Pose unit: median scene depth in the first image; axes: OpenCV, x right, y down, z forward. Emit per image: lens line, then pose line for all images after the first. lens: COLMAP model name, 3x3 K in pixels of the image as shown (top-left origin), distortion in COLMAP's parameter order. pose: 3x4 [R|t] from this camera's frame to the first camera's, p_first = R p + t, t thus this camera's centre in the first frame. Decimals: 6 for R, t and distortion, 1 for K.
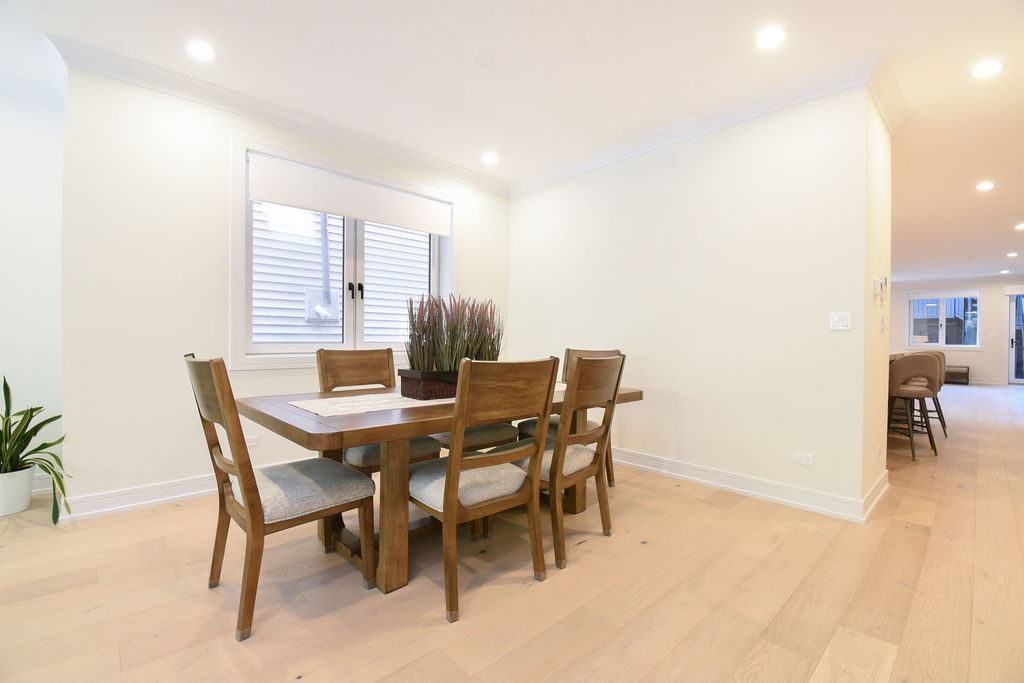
lens RADIAL K [[446.2, 0, 515.5], [0, 446.2, 339.0], [0, 0, 1]] dist [0.002851, -0.013483]
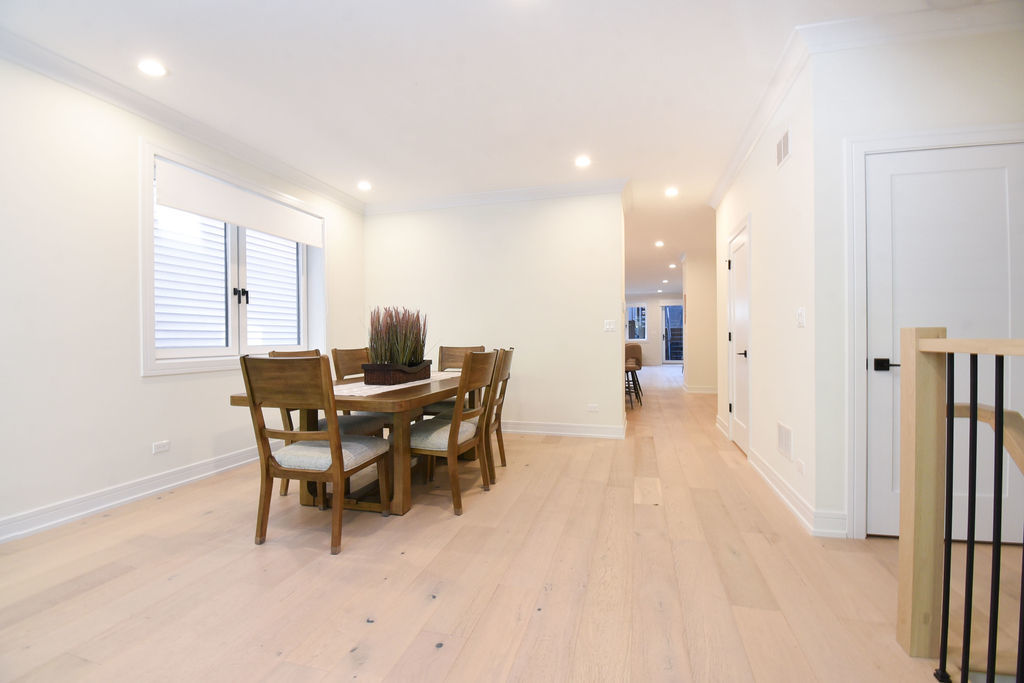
lens RADIAL K [[446.2, 0, 512.5], [0, 446.2, 338.9], [0, 0, 1]] dist [0.002851, -0.013483]
pose [[0.858517, -0.016034, 0.512535, -0.559050], [0.015353, 0.999867, 0.005562, -0.006699], [-0.512555, 0.003094, 0.858649, -0.341456]]
